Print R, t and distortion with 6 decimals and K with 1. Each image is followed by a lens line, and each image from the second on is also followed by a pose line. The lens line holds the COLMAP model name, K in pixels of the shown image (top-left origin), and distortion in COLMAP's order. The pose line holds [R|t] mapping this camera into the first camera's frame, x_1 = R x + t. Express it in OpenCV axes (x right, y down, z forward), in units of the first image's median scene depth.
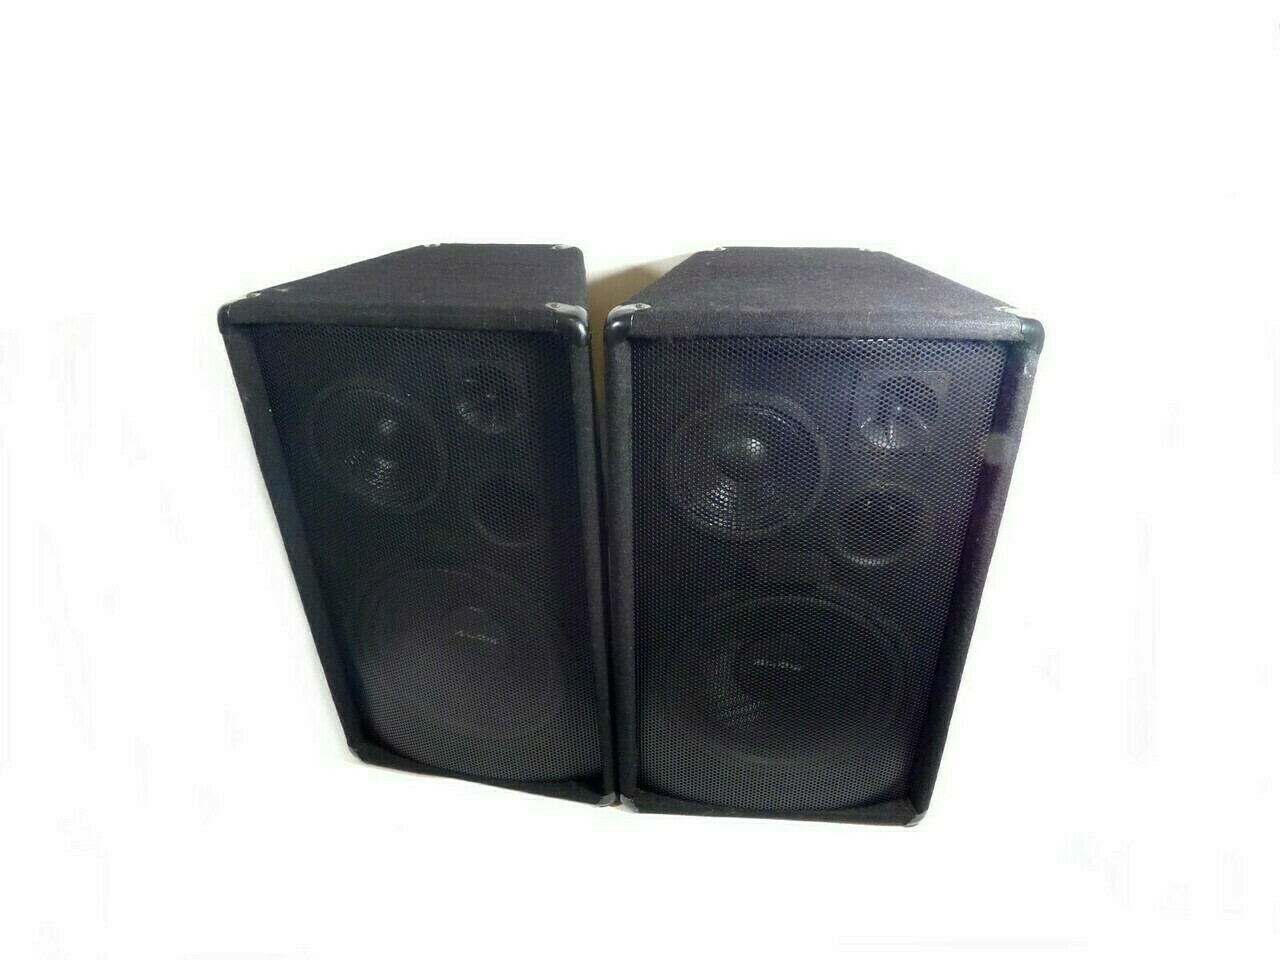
lens RADIAL K [[795.6, 0, 639.9], [0, 795.6, 477.1], [0, 0, 1]] dist [-0.017671, -0.002673]
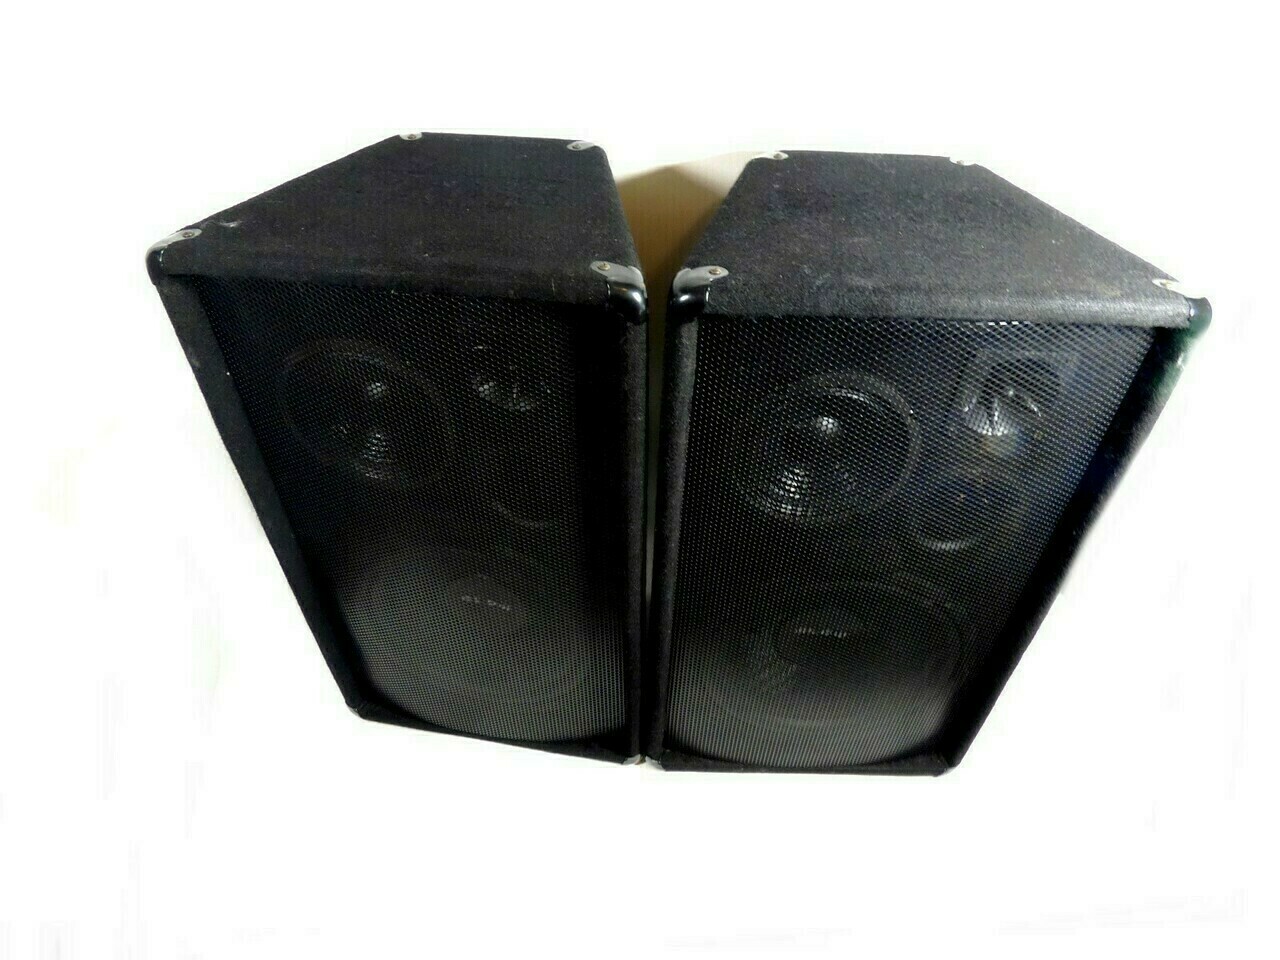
lens RADIAL K [[795.6, 0, 640.0], [0, 795.6, 482.3], [0, 0, 1]] dist [-0.017671, -0.002673]
pose [[0.997836, -0.011070, 0.064813, -0.117337], [-0.004040, 0.973539, 0.228486, -0.179924], [-0.065628, -0.228253, 0.971387, 0.193012]]
